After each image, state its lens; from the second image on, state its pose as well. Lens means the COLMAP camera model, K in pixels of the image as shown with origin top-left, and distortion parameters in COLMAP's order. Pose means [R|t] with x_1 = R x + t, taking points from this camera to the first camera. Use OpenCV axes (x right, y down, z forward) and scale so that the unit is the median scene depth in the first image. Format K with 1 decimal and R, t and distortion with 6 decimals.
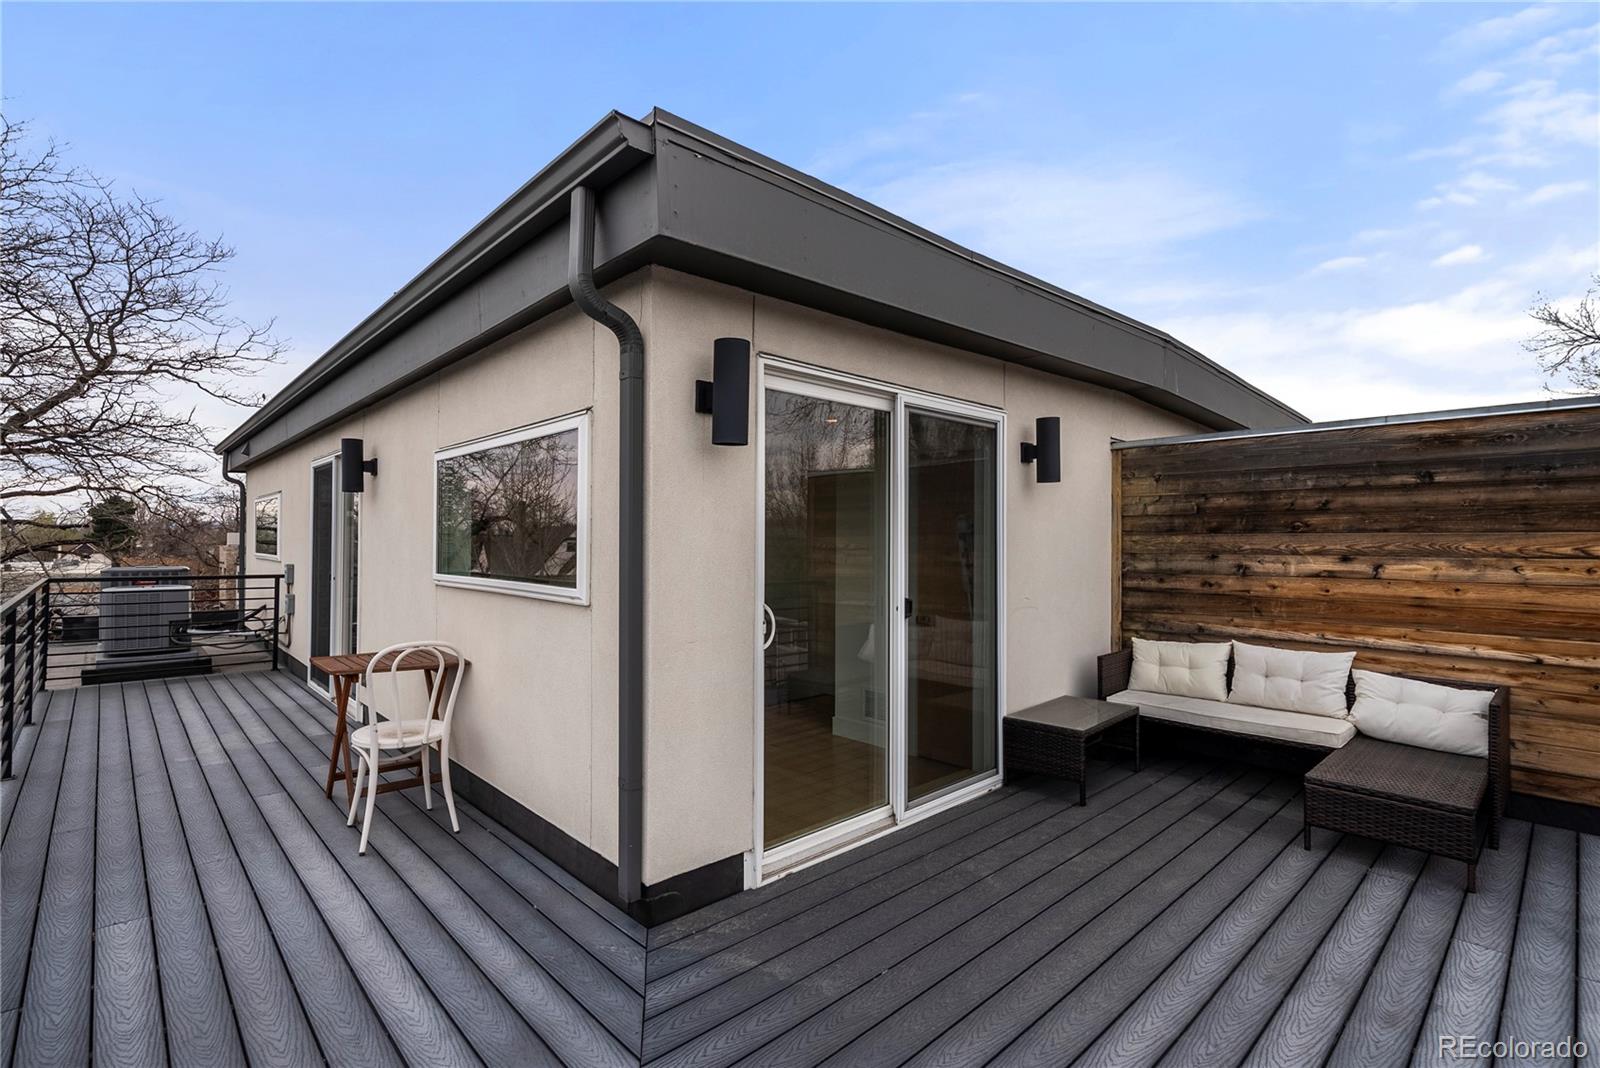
lens RADIAL K [[752.4, 0, 794.6], [0, 752.4, 537.8], [0, 0, 1]] dist [-0.000509, 0.000613]
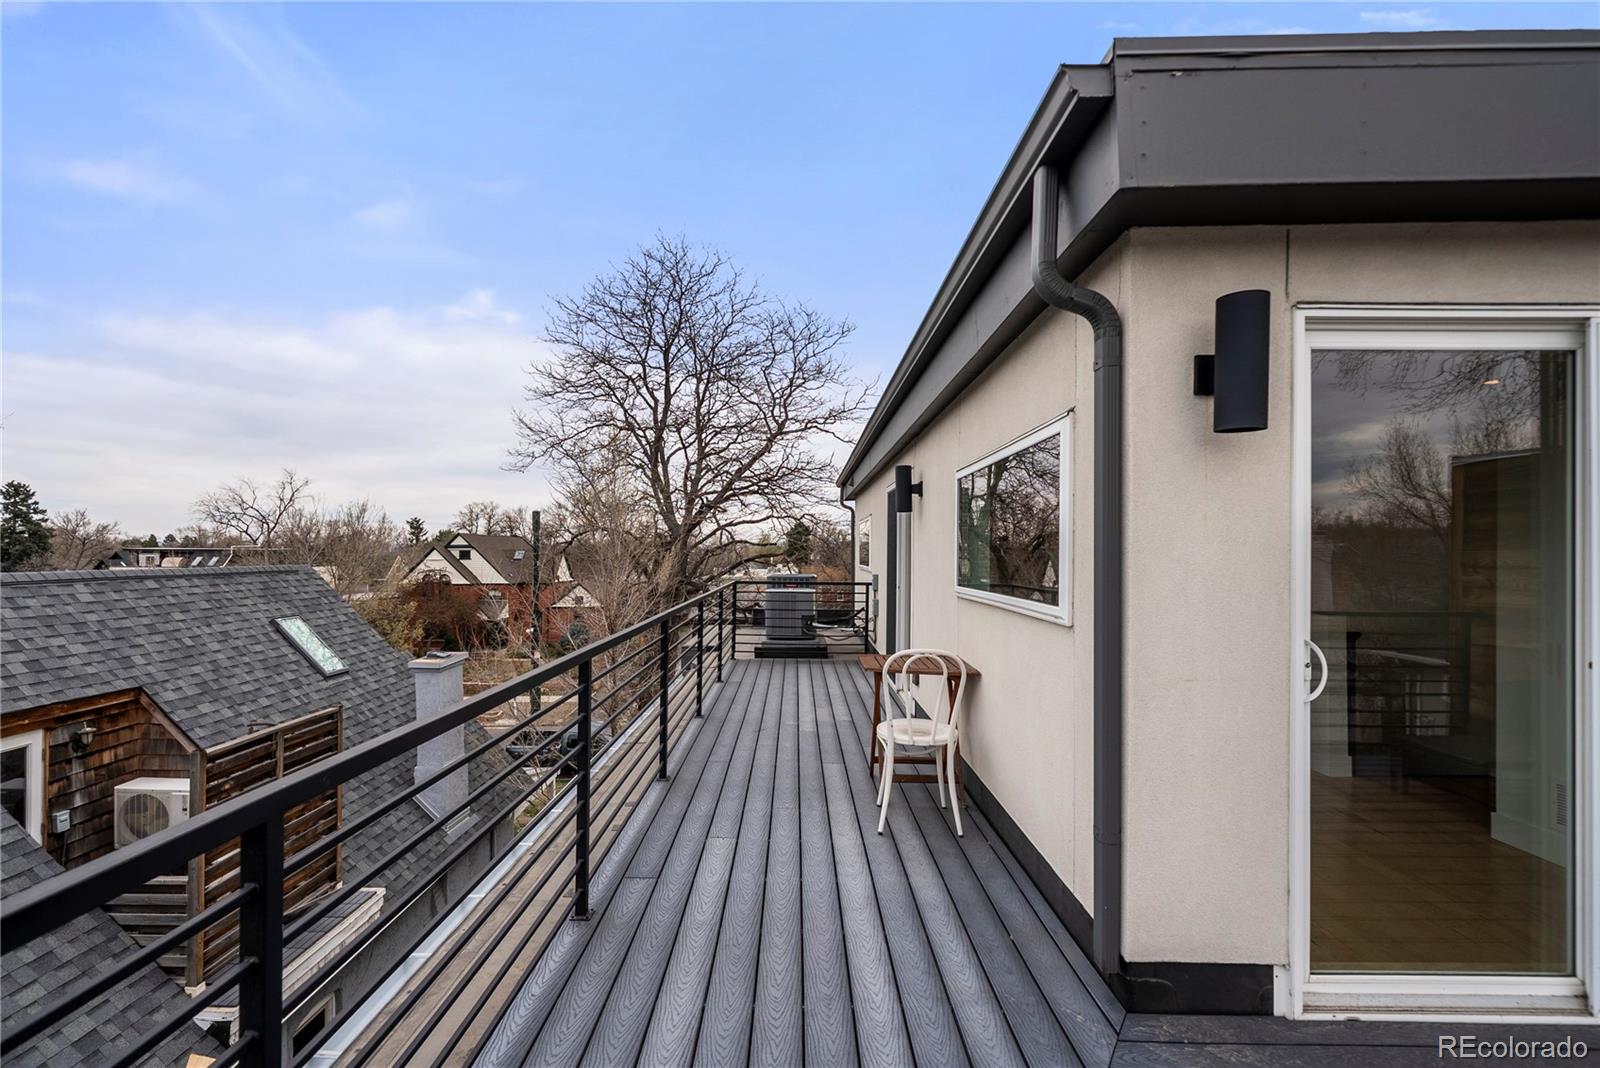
lens RADIAL K [[733.1, 0, 791.9], [0, 733.1, 551.9], [0, 0, 1]] dist [0.001659, 0.000586]
pose [[0.720414, -0.001494, -0.693542, 0.079362], [0.001136, 0.999999, -0.000975, 0.000616], [0.693543, -0.000086, 0.720415, 0.103559]]
